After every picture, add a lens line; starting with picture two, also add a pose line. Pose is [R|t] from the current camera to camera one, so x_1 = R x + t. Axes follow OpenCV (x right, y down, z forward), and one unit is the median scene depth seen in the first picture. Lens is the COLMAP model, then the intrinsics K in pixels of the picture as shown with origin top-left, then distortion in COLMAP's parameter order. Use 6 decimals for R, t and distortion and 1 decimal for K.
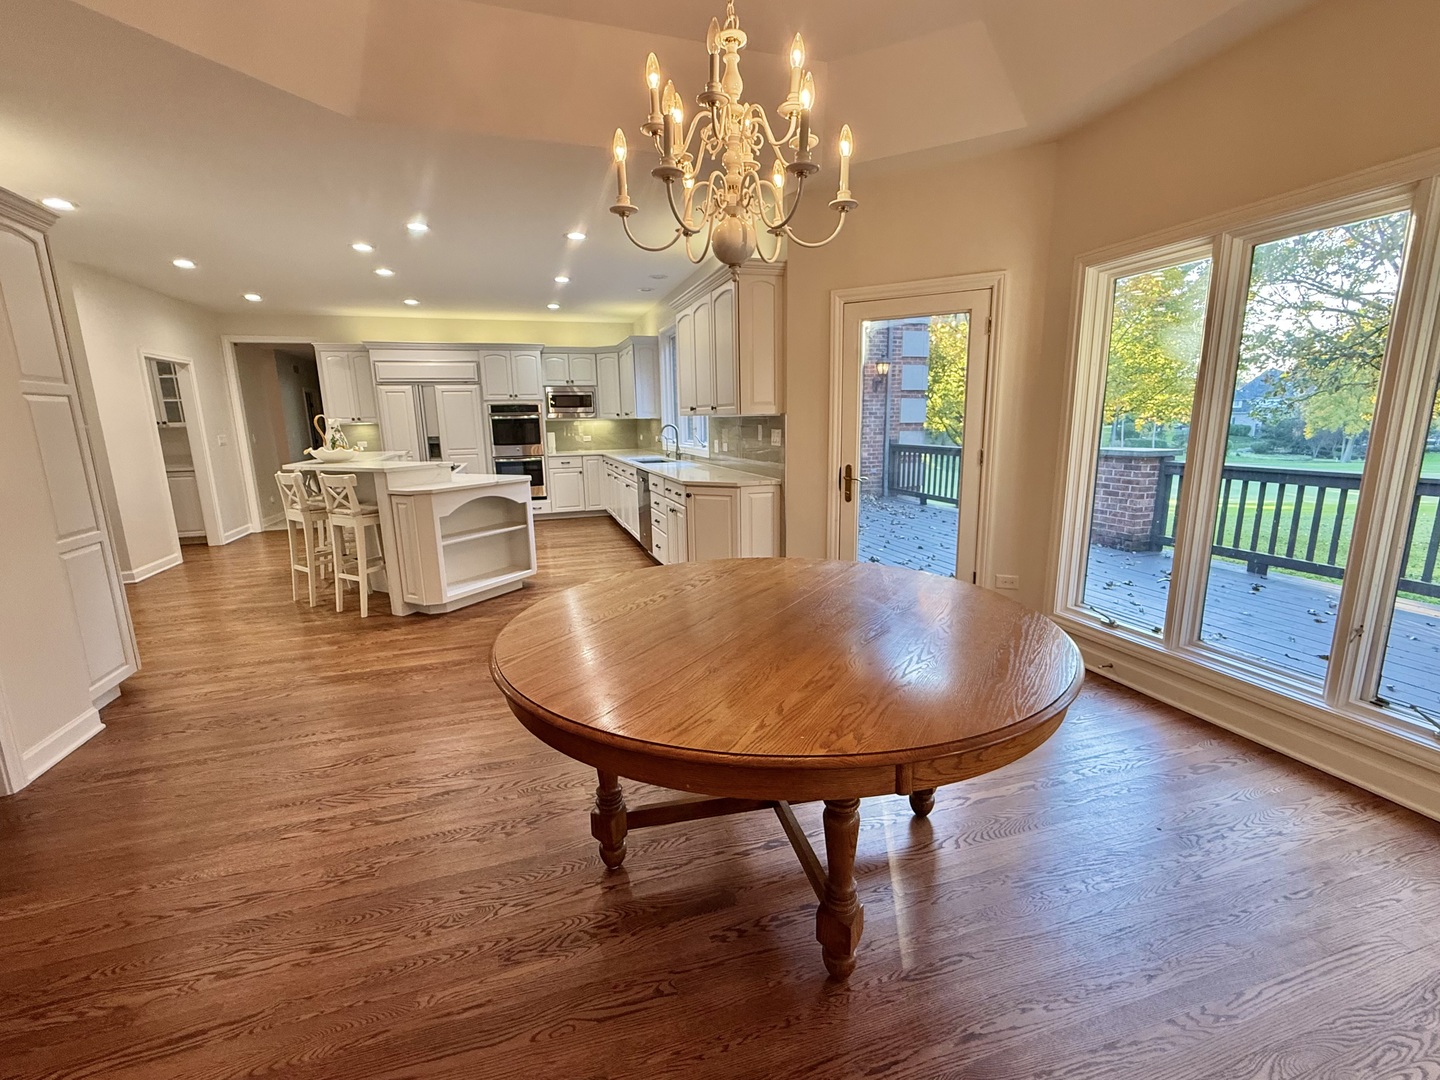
lens RADIAL K [[633.0, 0, 720.0], [0, 633.0, 540.0], [0, 0, 1]] dist [-0.000653, -0.000114]
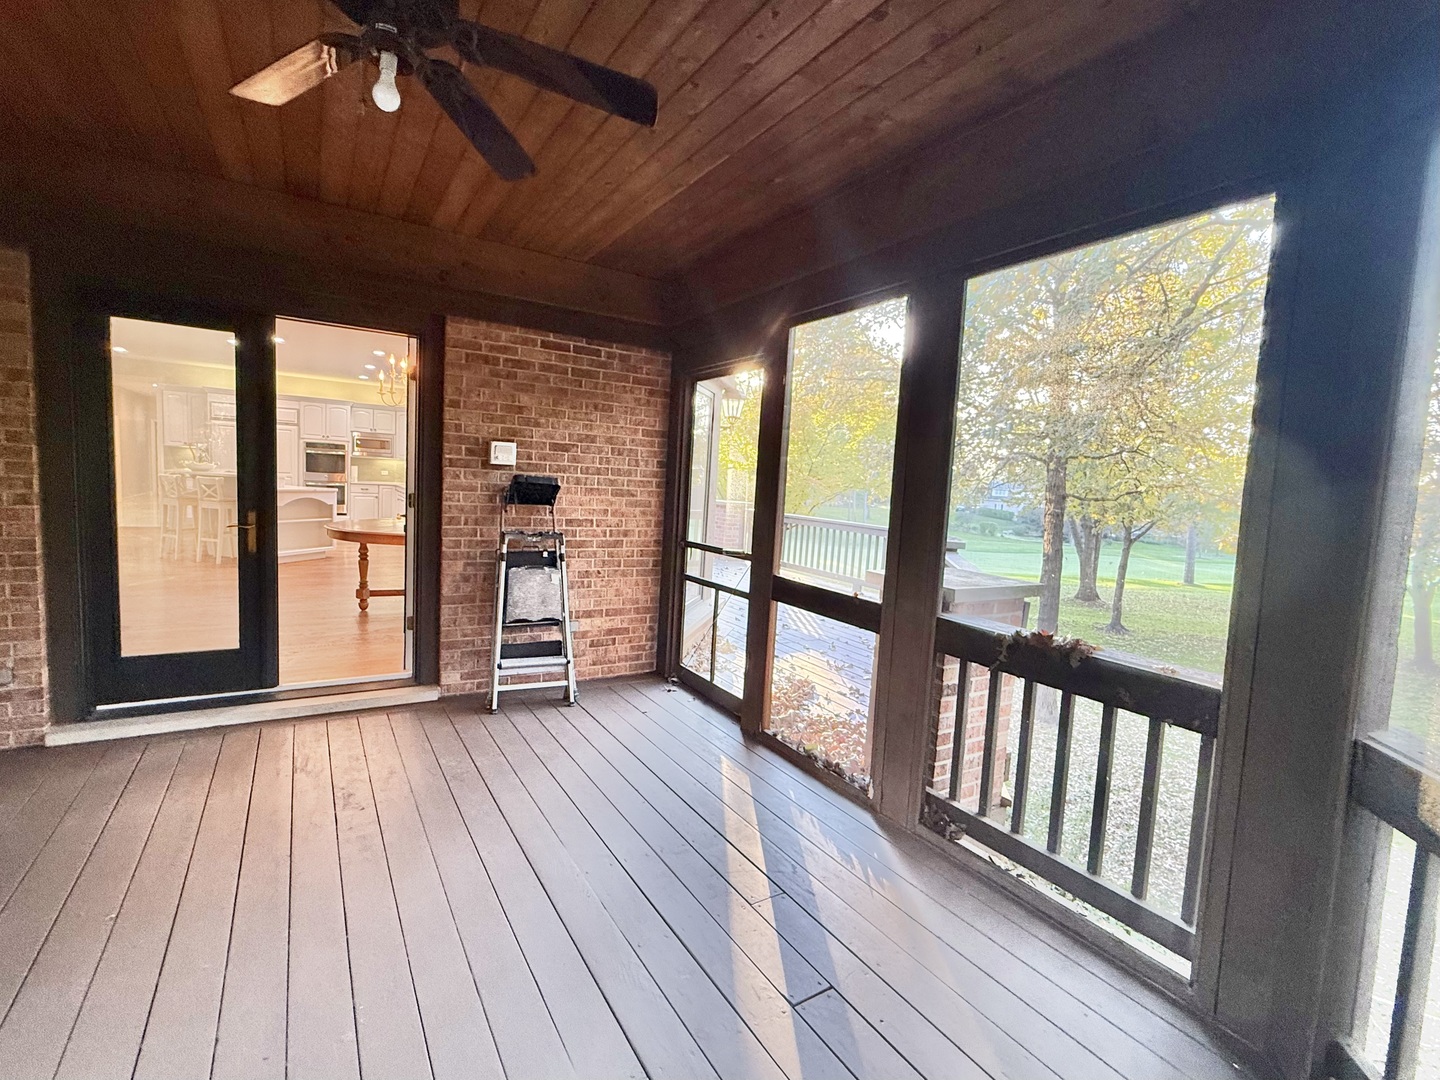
lens RADIAL K [[633.0, 0, 720.0], [0, 633.0, 540.0], [0, 0, 1]] dist [-0.000653, -0.000114]
pose [[0.963211, 0.051390, 0.263785, 0.133758], [-0.027411, 0.995214, -0.093793, 0.091302], [-0.267343, 0.083111, 0.960011, -0.481935]]
